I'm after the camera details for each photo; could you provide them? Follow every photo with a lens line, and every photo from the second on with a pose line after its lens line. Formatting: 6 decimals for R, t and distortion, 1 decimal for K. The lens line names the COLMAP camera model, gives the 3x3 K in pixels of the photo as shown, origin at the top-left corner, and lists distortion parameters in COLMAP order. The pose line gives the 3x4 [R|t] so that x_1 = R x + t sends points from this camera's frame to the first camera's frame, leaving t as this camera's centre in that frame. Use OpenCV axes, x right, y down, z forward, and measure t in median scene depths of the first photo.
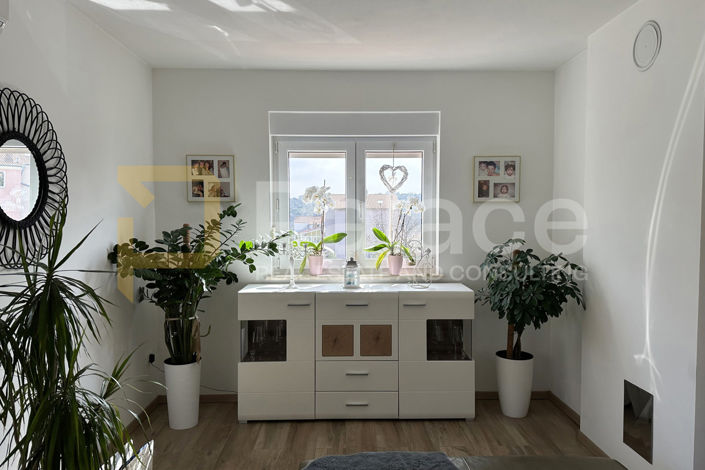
lens RADIAL K [[493.7, 0, 352.1], [0, 493.7, 236.5], [0, 0, 1]] dist [0.104246, 0.001281]
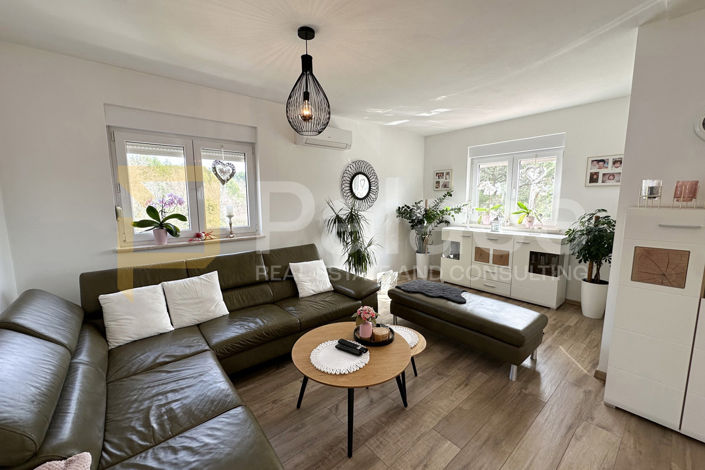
lens RADIAL K [[283.4, 0, 352.8], [0, 283.4, 234.3], [0, 0, 1]] dist [0.002580, 0.000135]
pose [[0.628126, 0.095824, -0.772189, 0.503228], [-0.029337, 0.994599, 0.099560, 0.016522], [0.777559, -0.039882, 0.627545, -0.171916]]
